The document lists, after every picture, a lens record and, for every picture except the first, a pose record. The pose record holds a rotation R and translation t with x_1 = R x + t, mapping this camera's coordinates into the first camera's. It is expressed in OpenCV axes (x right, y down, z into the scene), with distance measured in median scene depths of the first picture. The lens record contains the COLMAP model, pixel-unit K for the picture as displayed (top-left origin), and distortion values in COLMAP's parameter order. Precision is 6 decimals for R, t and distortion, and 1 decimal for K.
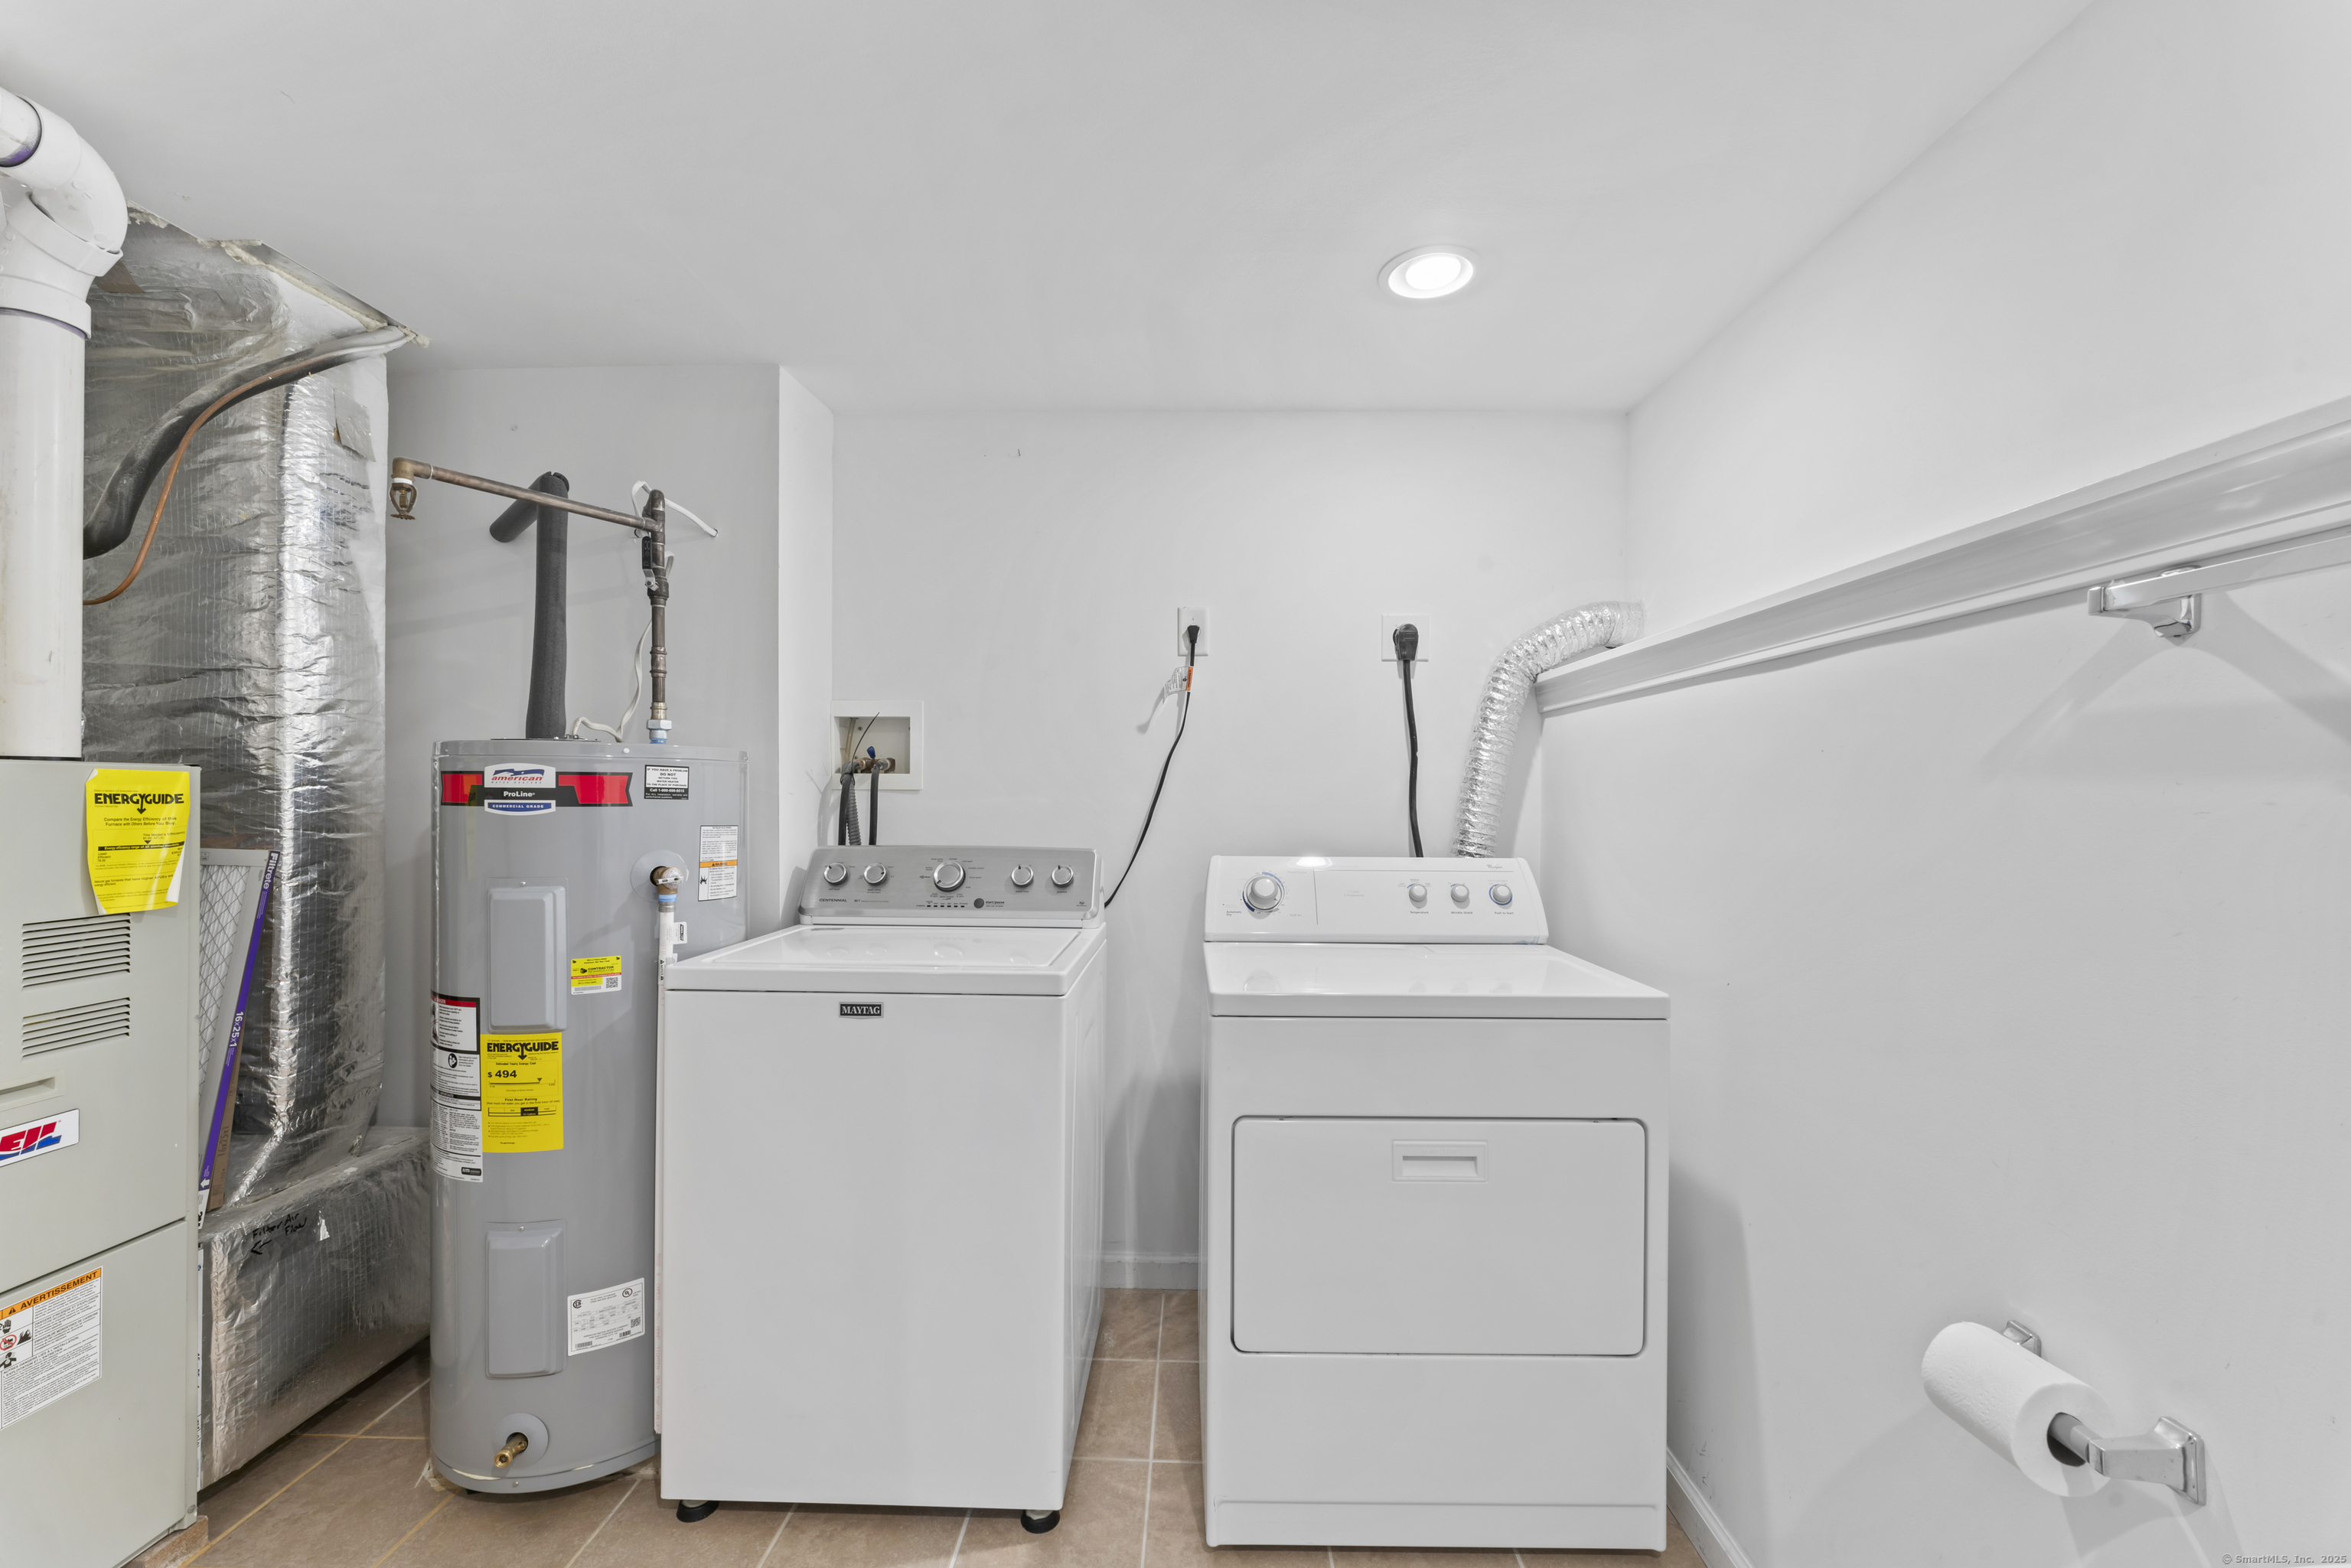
lens RADIAL K [[949.1, 0, 1182.7], [0, 949.1, 802.8], [0, 0, 1]] dist [0.000575, -0.000281]
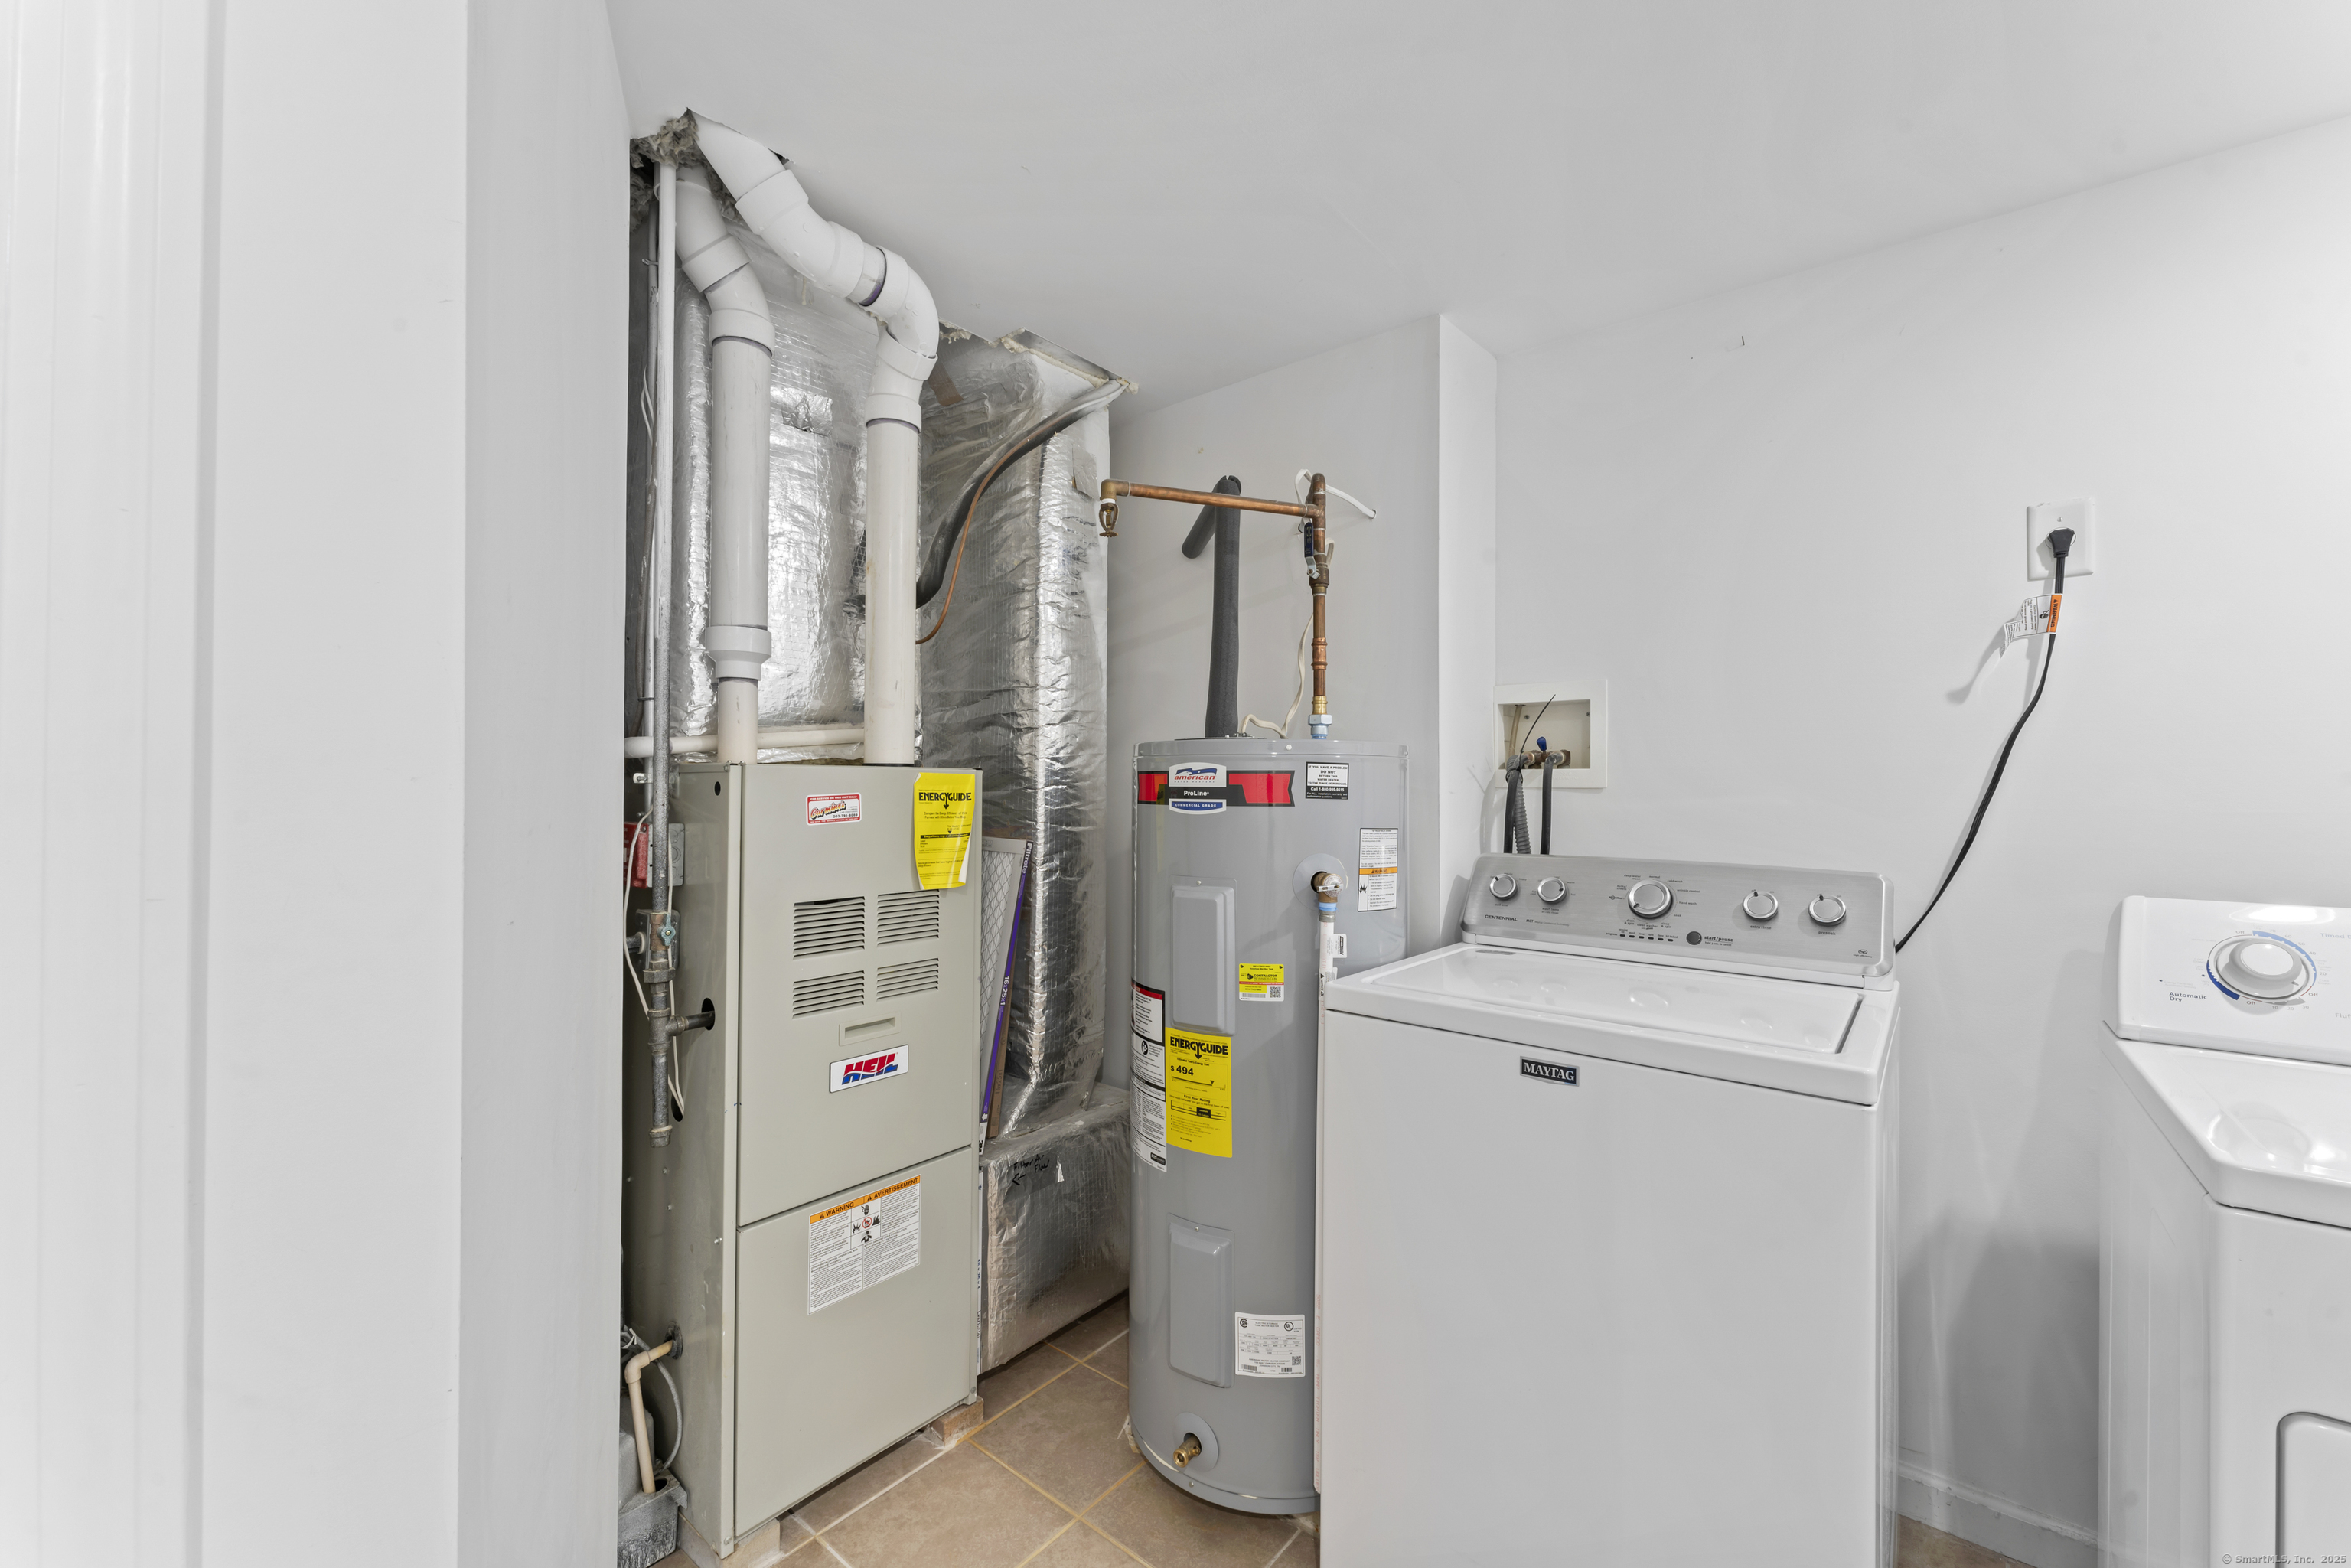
lens RADIAL K [[945.4, 0, 1177.3], [0, 945.4, 767.7], [0, 0, 1]] dist [-0.000563, 0.000068]
pose [[0.793031, -0.014951, -0.608998, -0.094302], [-0.006559, 0.999431, -0.033076, -0.002519], [0.609146, 0.030225, 0.792482, 0.173994]]
